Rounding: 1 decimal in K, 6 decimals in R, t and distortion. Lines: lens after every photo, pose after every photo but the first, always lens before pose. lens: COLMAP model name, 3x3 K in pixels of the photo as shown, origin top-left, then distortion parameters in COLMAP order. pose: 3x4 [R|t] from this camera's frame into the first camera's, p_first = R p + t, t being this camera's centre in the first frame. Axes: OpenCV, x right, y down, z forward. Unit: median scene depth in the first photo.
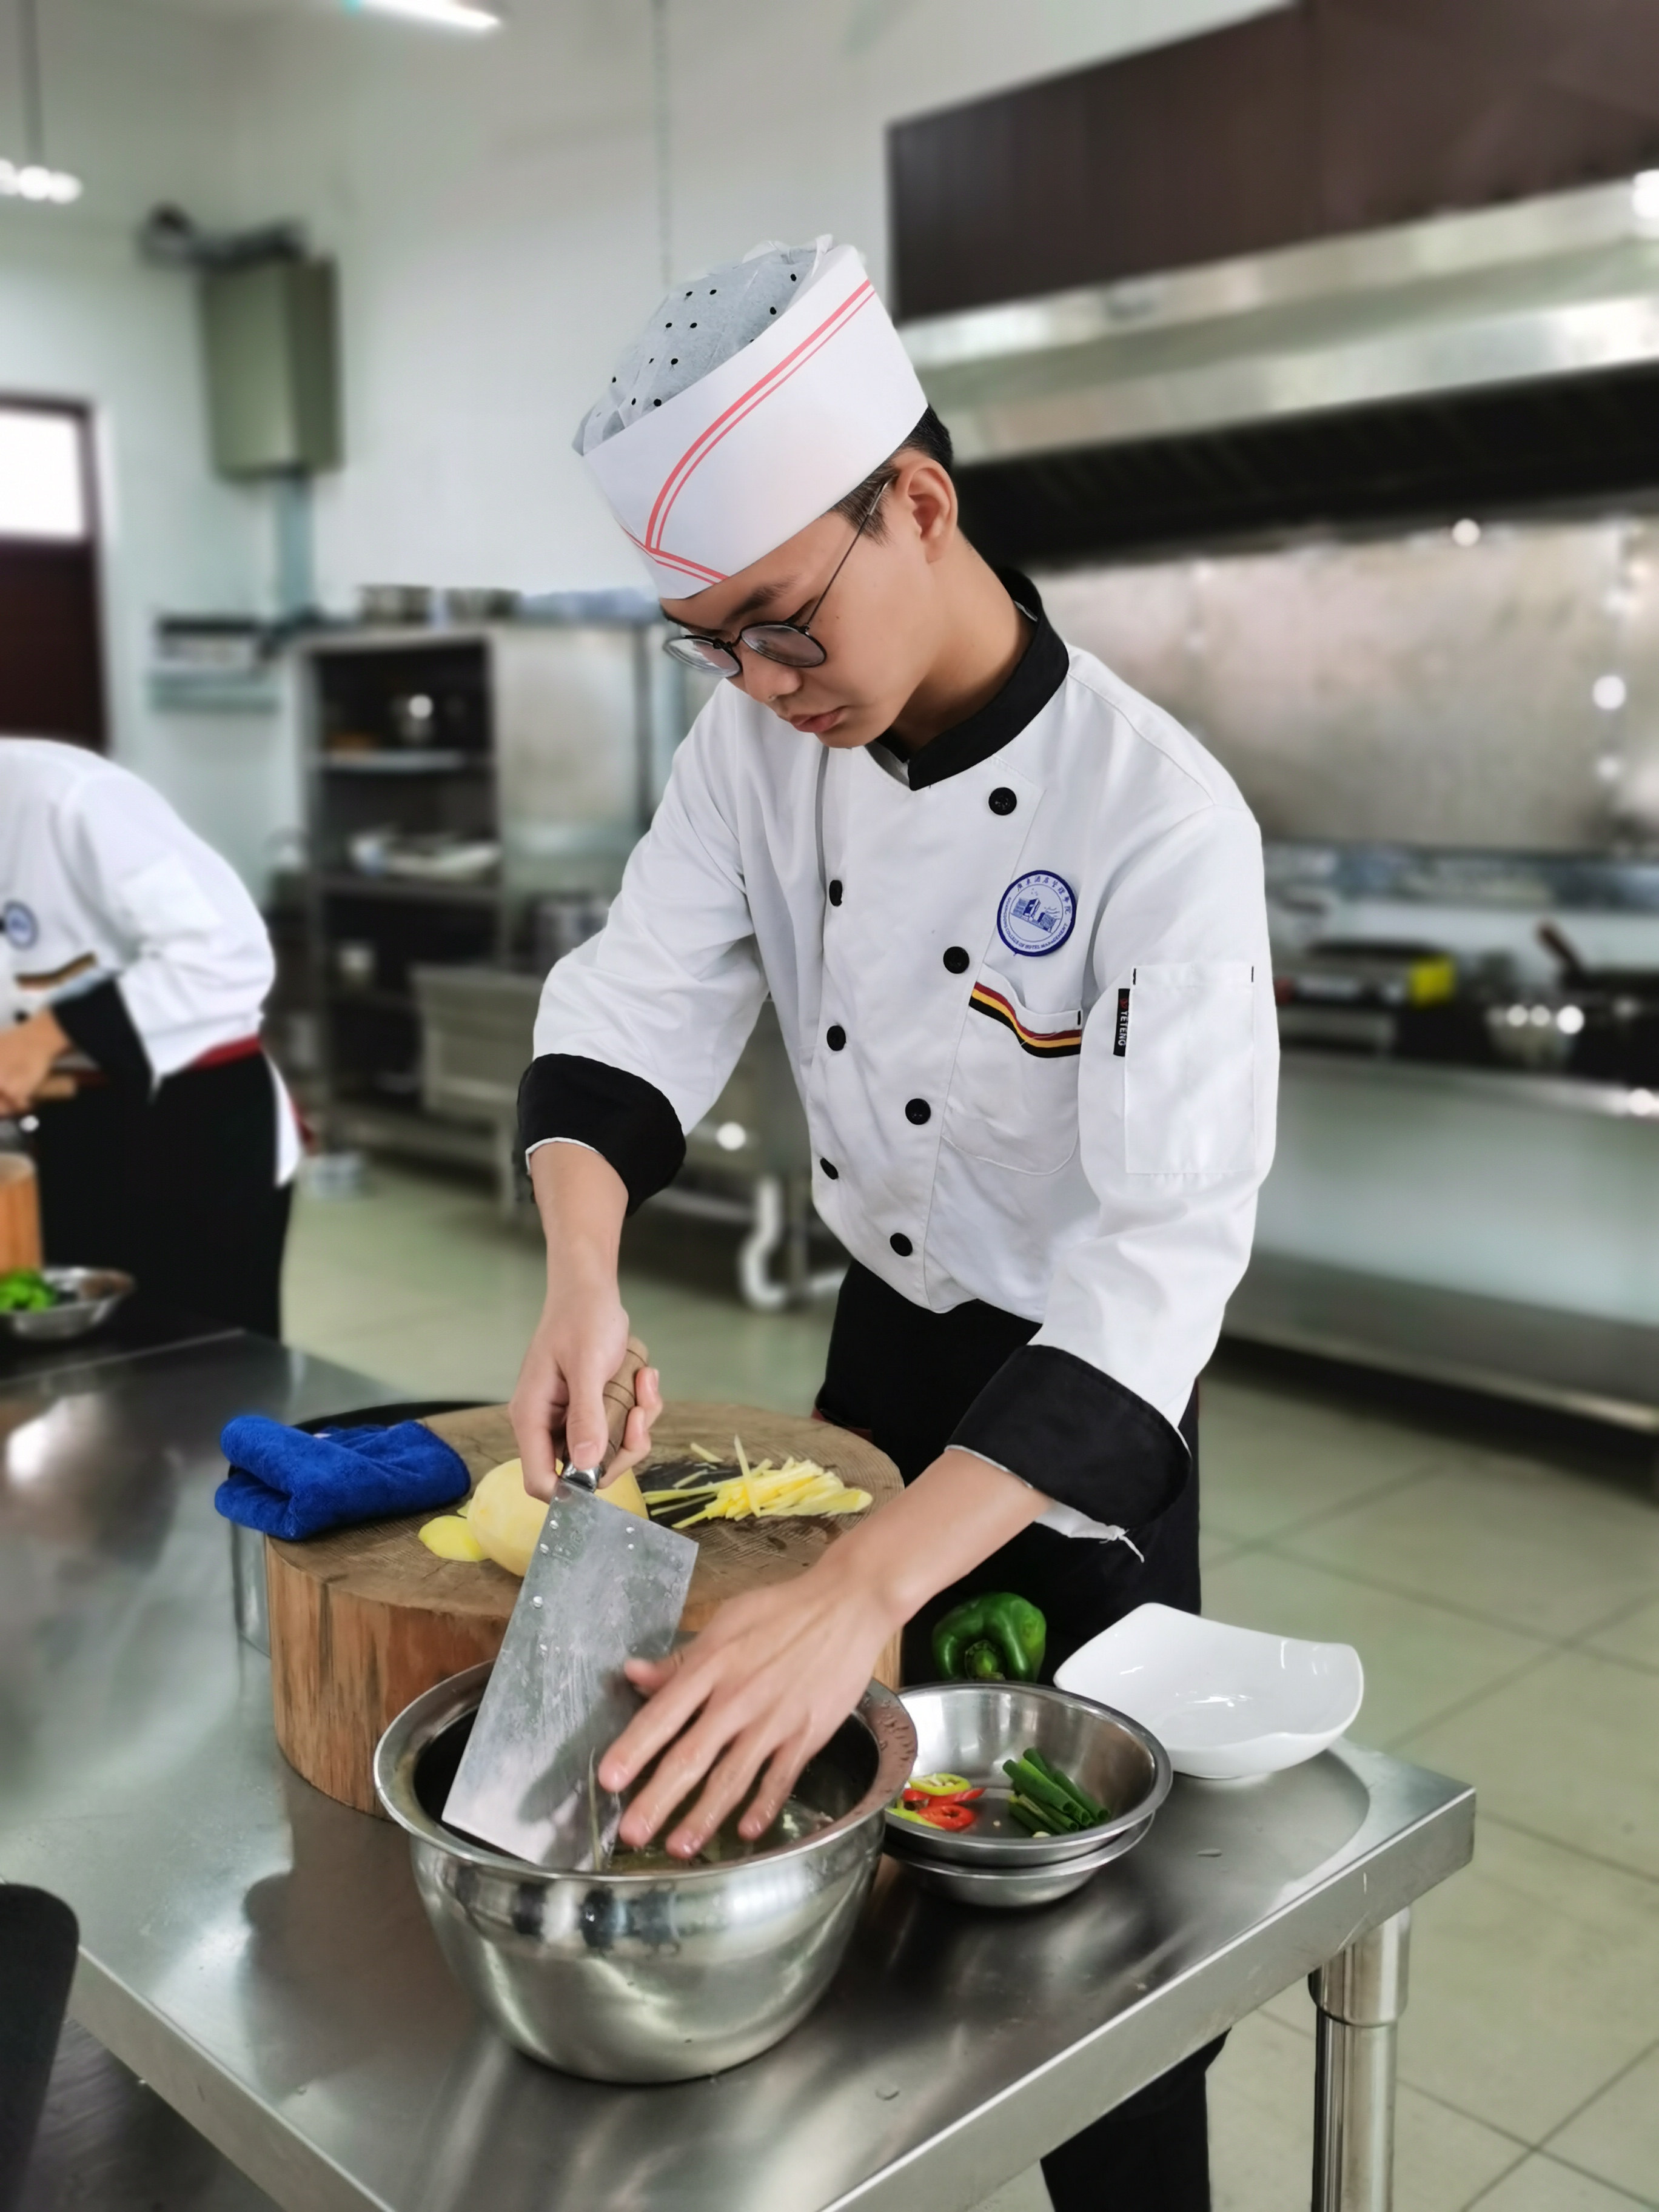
lens RADIAL K [[2164.6, 0, 829.5], [0, 2164.6, 1106.0], [0, 0, 1]] dist [0.020005, 0.016863]
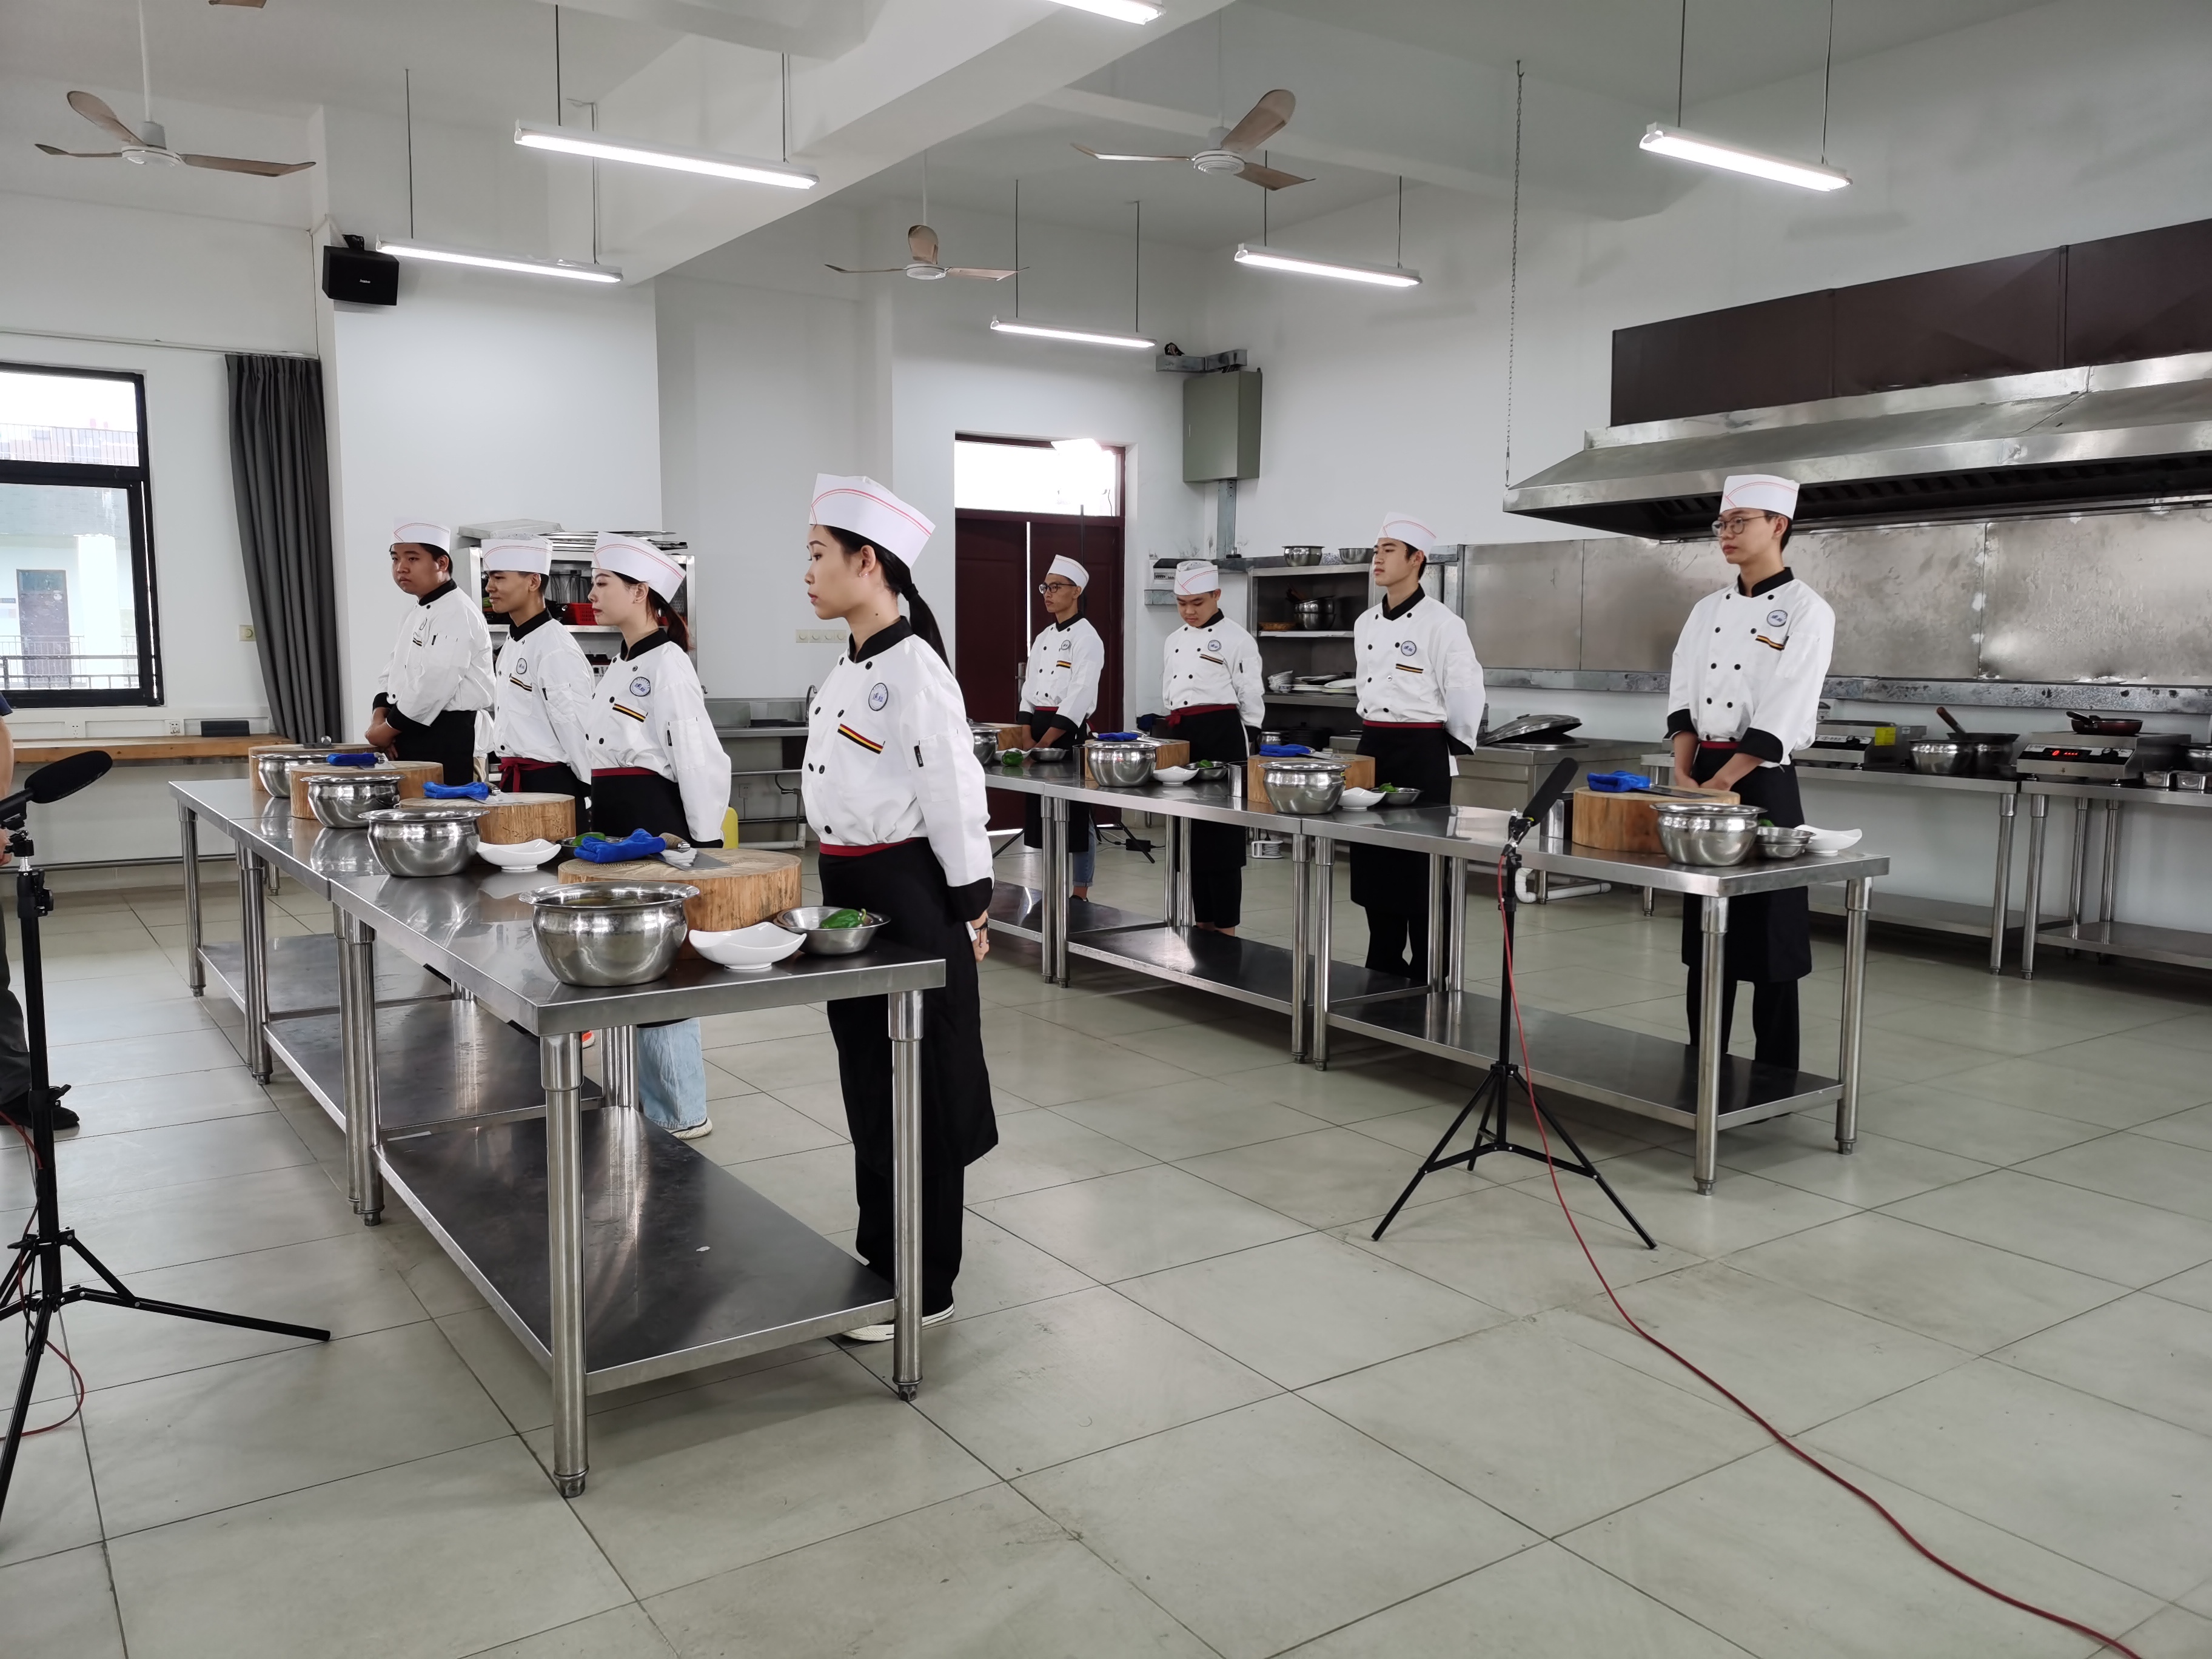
lens RADIAL K [[1712.2, 0, 1095.5], [0, 1712.2, 803.8], [0, 0, 1]] dist [0.045459, -0.001067]
pose [[0.984150, 0.037938, -0.173230, -0.119586], [-0.051999, 0.995646, -0.077363, 0.116164], [0.169541, 0.085144, 0.981838, -0.504385]]
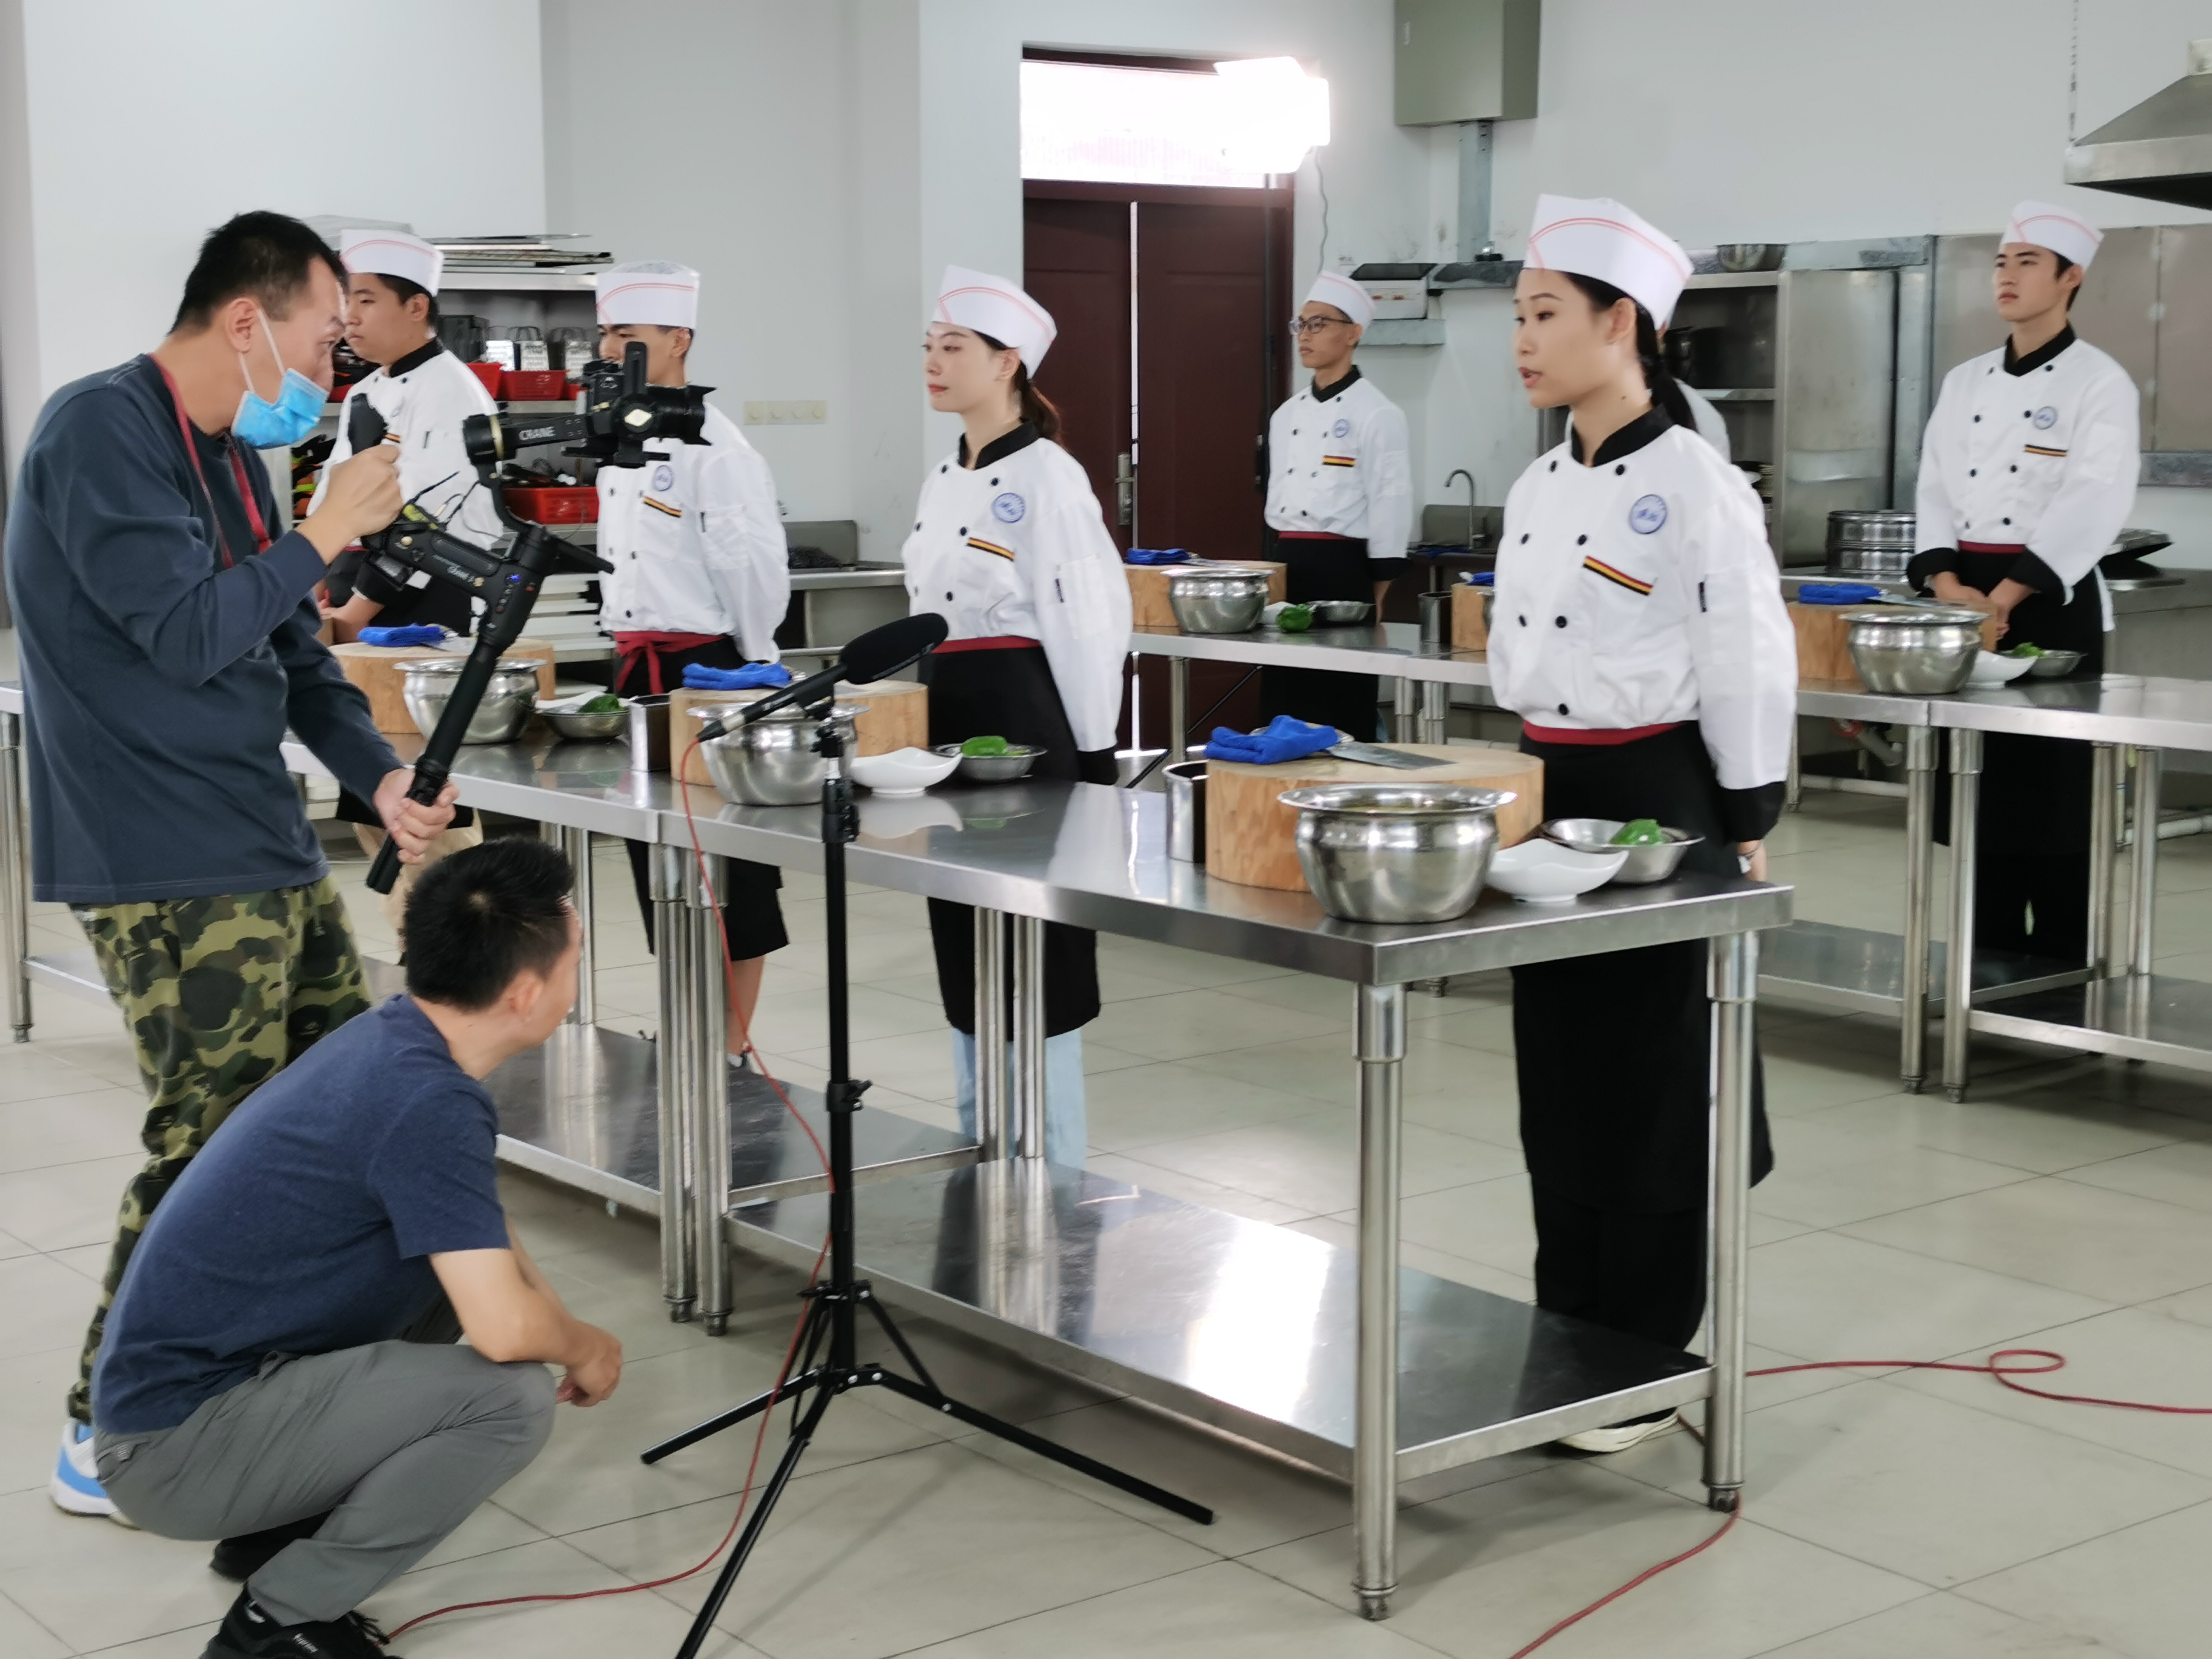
lens RADIAL K [[3322.1, 0, 1106.0], [0, 3322.1, 829.5], [0, 0, 1]] dist [0.007624, 0.135987]
pose [[0.992940, 0.021389, -0.116675, -0.283010], [-0.027029, 0.998530, -0.046974, 0.145046], [0.115499, 0.049796, 0.992059, -0.685970]]
